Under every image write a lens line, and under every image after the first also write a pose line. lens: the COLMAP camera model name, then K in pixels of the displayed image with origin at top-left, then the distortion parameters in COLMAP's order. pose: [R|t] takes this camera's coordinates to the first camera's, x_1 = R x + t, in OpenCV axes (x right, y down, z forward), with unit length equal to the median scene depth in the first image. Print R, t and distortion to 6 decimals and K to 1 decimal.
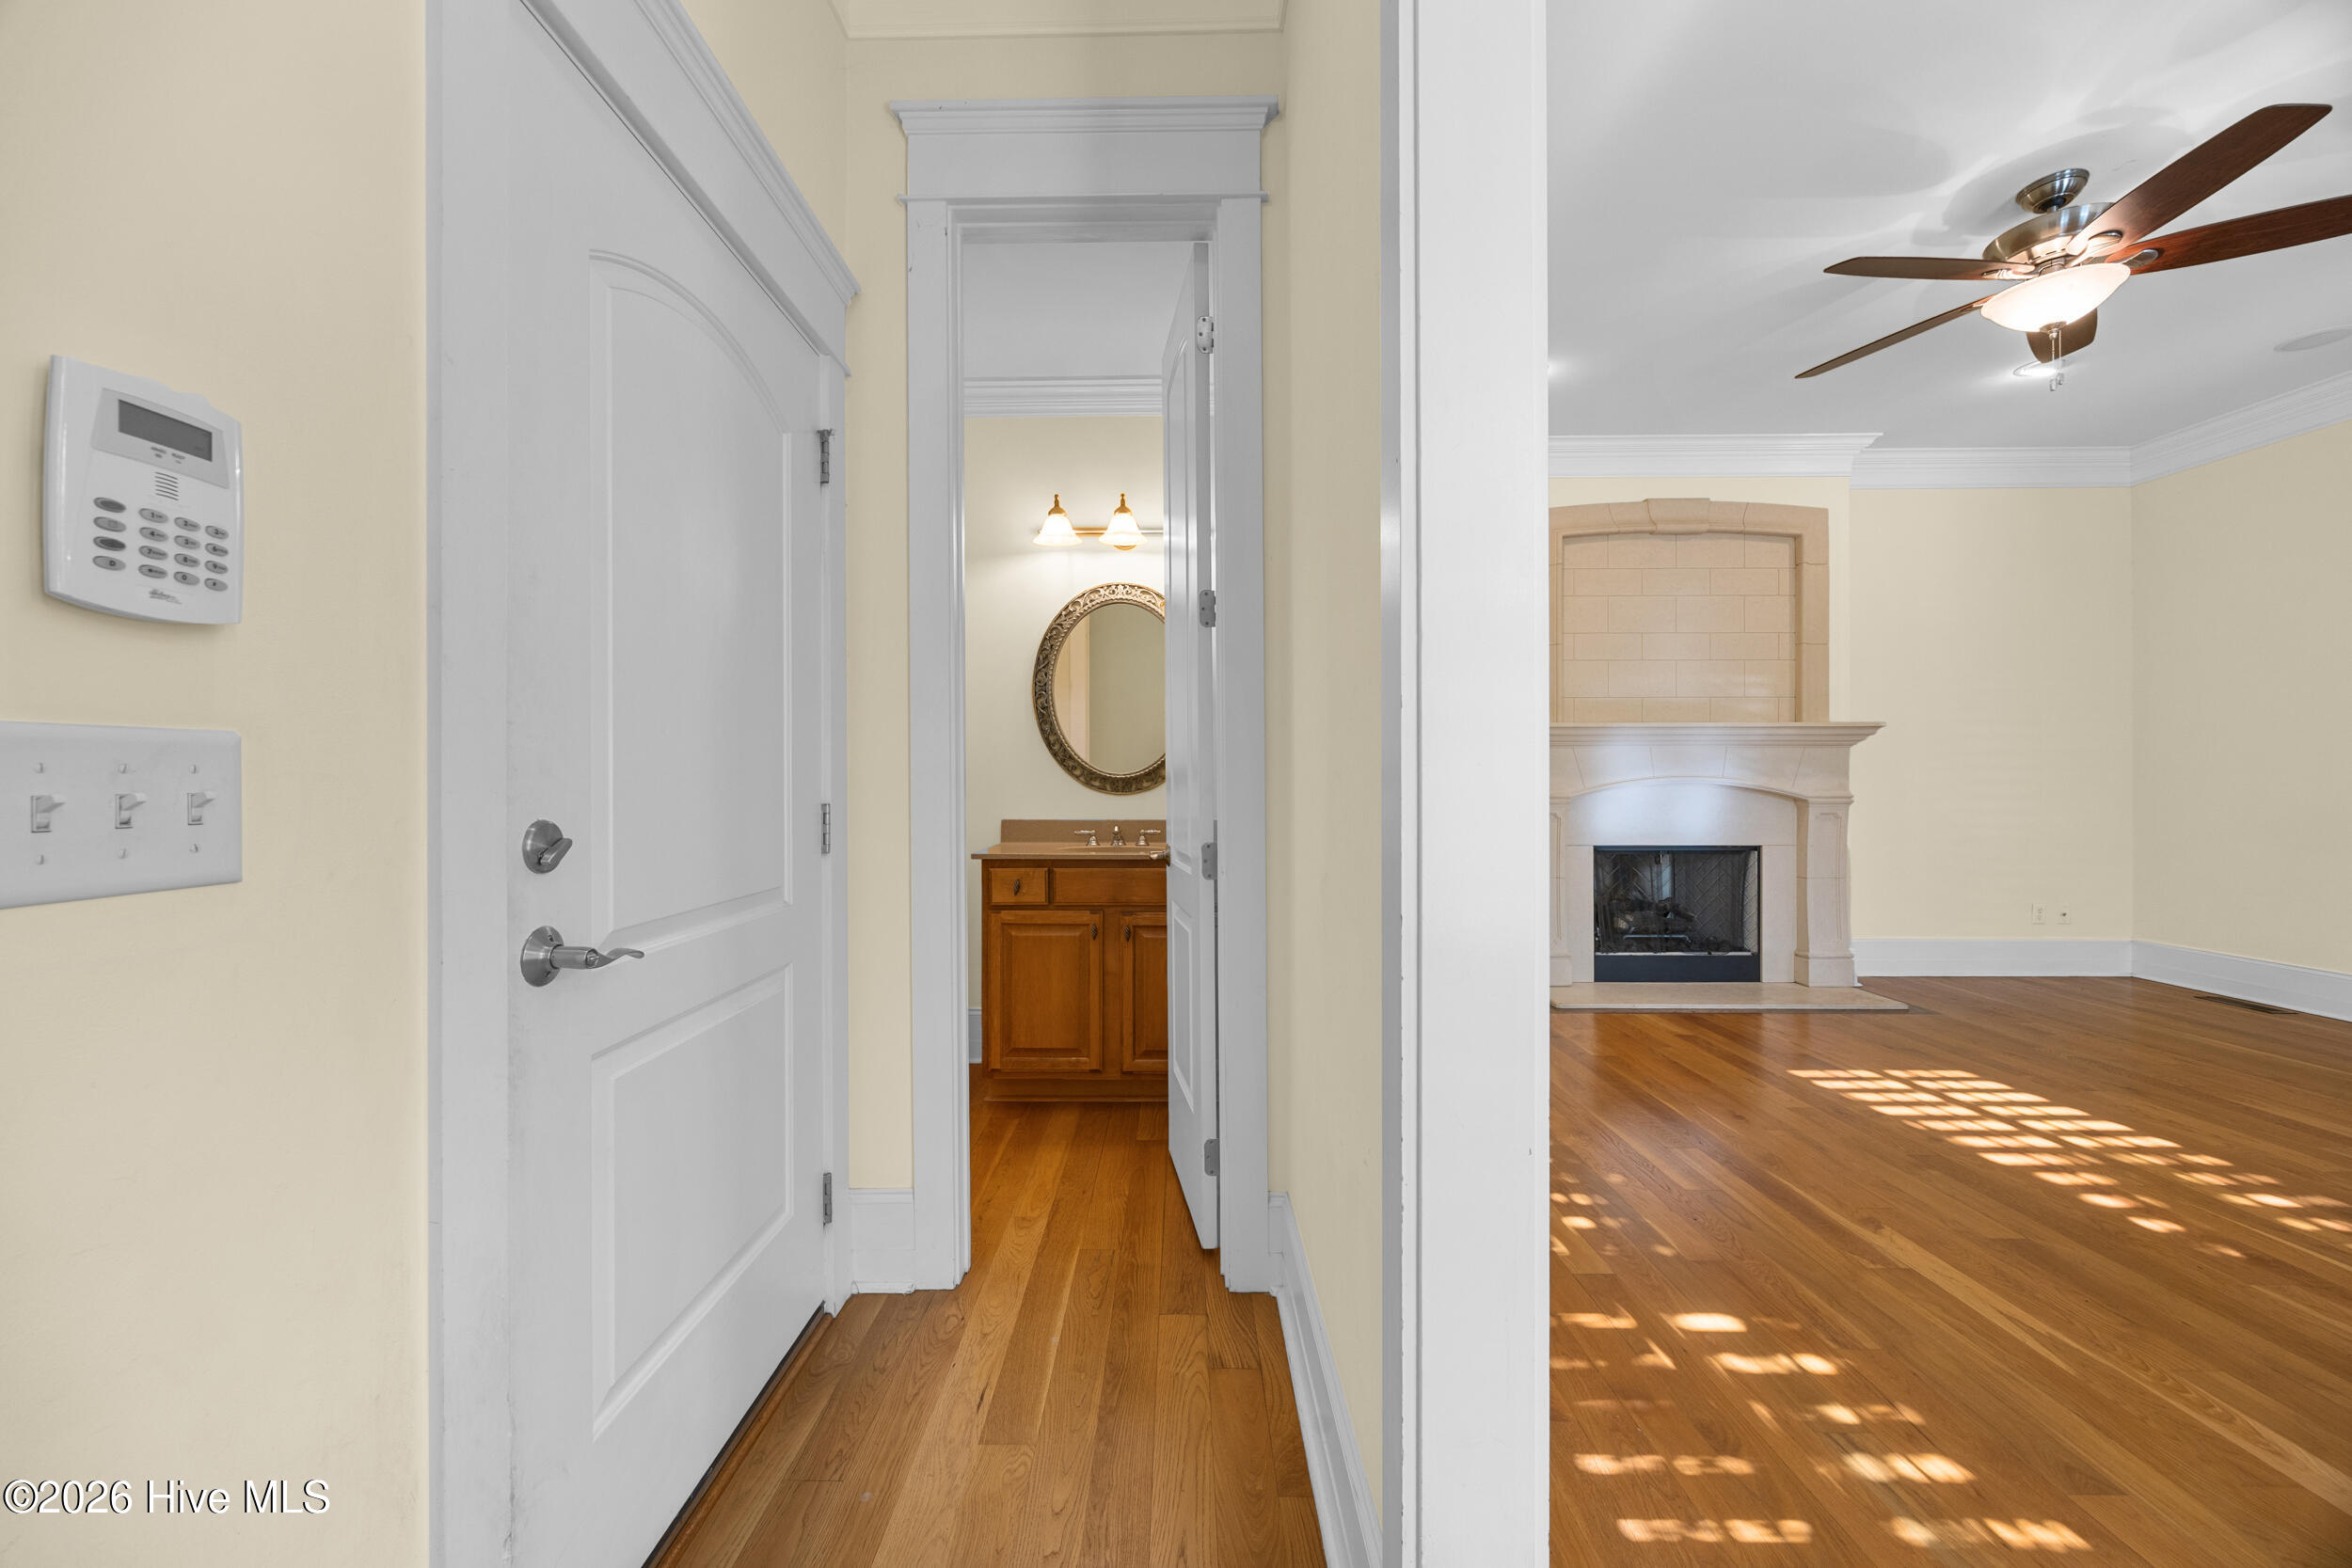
lens RADIAL K [[885.4, 0, 1135.0], [0, 885.4, 774.7], [0, 0, 1]] dist [-0.008006, -0.000207]
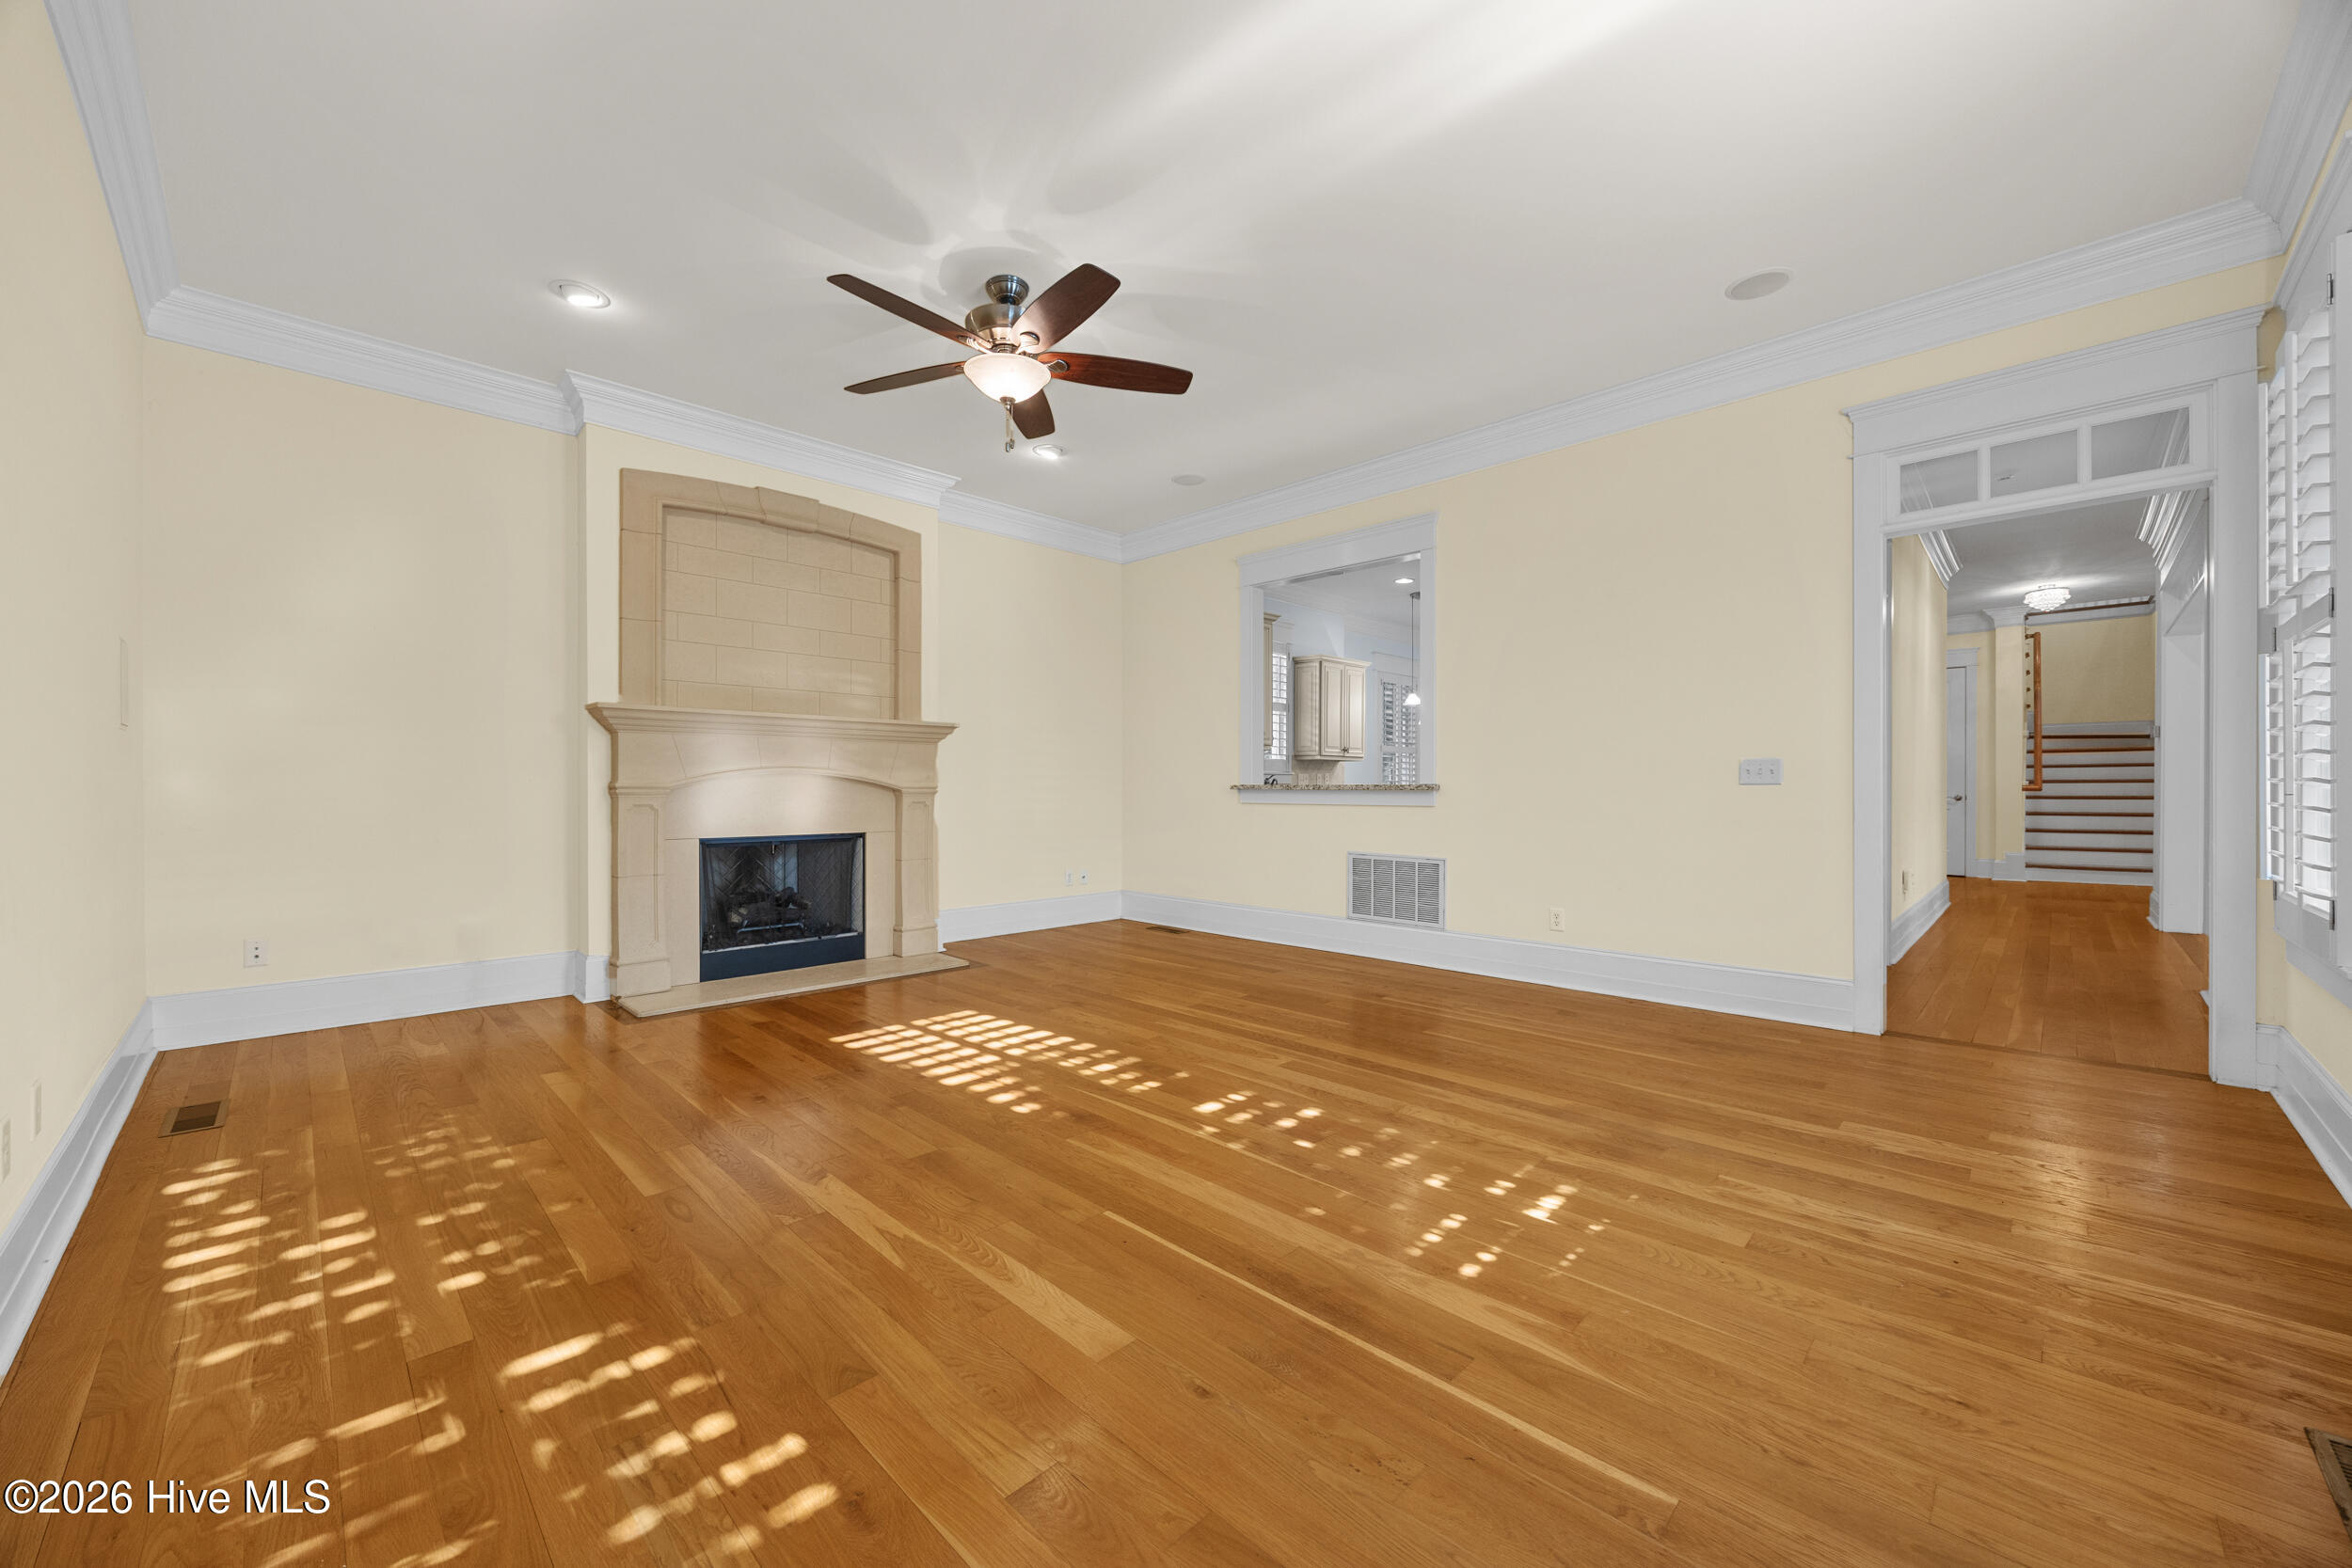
lens RADIAL K [[894.8, 0, 1163.3], [0, 894.8, 785.5], [0, 0, 1]] dist [-0.006898, 0.000321]
pose [[0.684259, 0.003175, 0.729232, 0.165303], [-0.006999, 0.999973, 0.002214, 0.018207], [-0.729206, -0.006619, 0.684263, -0.019581]]
